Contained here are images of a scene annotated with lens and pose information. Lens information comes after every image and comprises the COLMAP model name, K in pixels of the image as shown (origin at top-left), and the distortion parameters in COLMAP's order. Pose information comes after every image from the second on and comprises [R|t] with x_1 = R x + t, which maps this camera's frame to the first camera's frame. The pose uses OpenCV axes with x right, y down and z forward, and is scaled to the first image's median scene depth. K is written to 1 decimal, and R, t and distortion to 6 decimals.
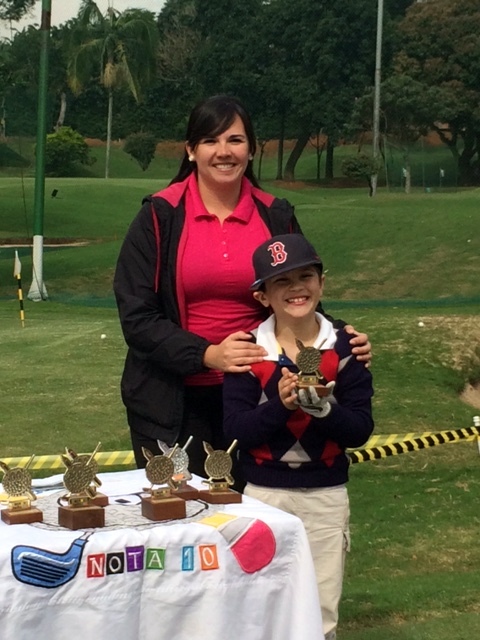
lens RADIAL K [[1731.2, 0, 240.0], [0, 1731.2, 340.1], [0, 0, 1]] dist [0.010205, 0.175314]
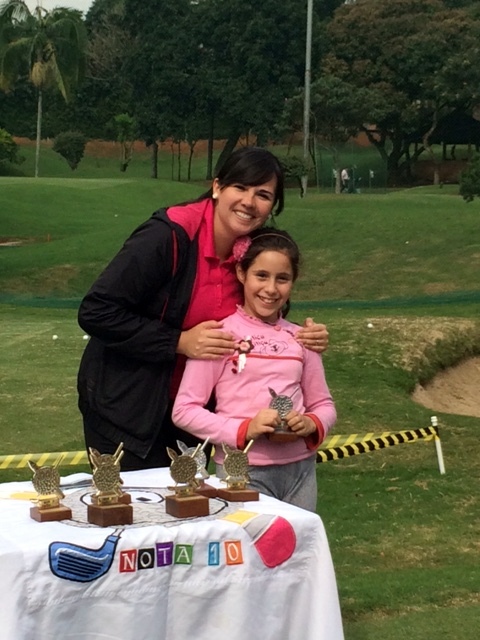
lens RADIAL K [[1731.2, 0, 240.0], [0, 1731.2, 340.1], [0, 0, 1]] dist [0.010205, 0.175314]
pose [[0.999074, 0.001174, 0.043009, -0.054547], [-0.001184, 0.999999, 0.000223, -0.002741], [-0.043008, -0.000274, 0.999075, -0.039848]]
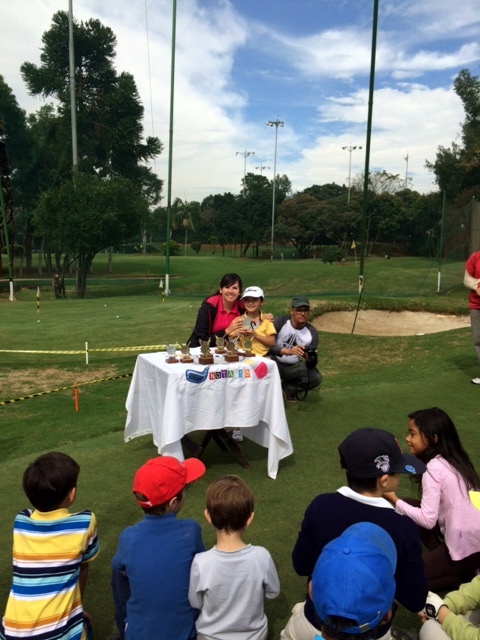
lens RADIAL K [[555.3, 0, 240.0], [0, 555.3, 320.0], [0, 0, 1]] dist [0.066880, -0.087506]
pose [[0.999730, -0.000803, 0.023238, -0.050106], [0.000331, 0.999794, 0.020306, 0.006808], [-0.023250, -0.020292, 0.999524, -0.010539]]
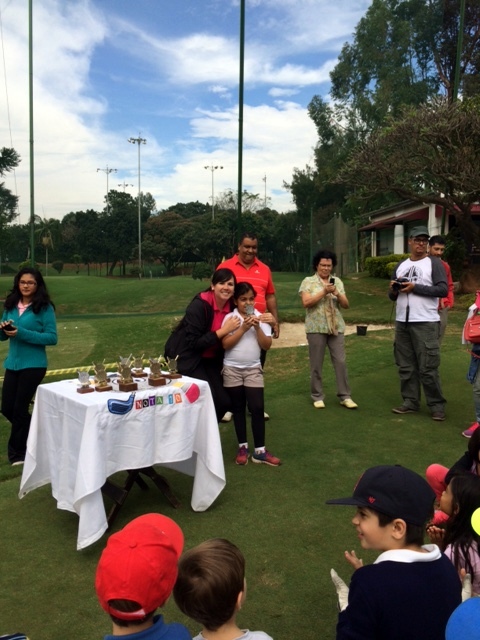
lens RADIAL K [[552.3, 0, 240.0], [0, 552.3, 320.0], [0, 0, 1]] dist [0.059164, -0.007653]
pose [[0.965656, -0.043214, 0.256207, -0.130944], [0.045977, 0.998931, -0.004805, 0.009529], [-0.255725, 0.016419, 0.966610, 0.113741]]
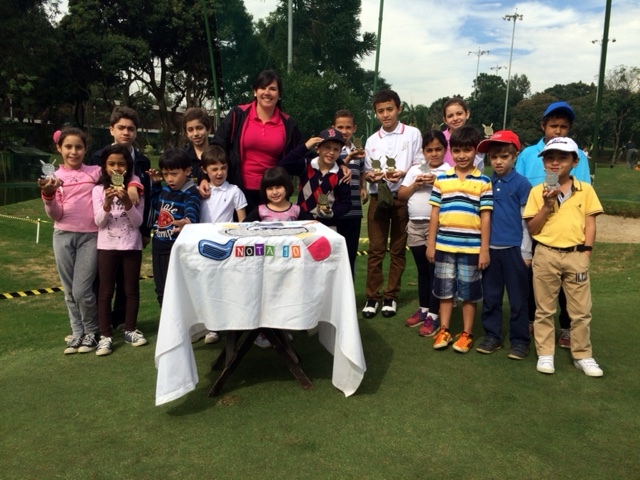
lens RADIAL K [[555.3, 0, 320.0], [0, 555.3, 240.0], [0, 0, 1]] dist [0.066880, -0.087506]
pose [[0.971205, 0.044694, -0.234014, 0.157305], [-0.034736, 0.998314, 0.046504, 0.071807], [0.235698, -0.037036, 0.971120, 0.313212]]
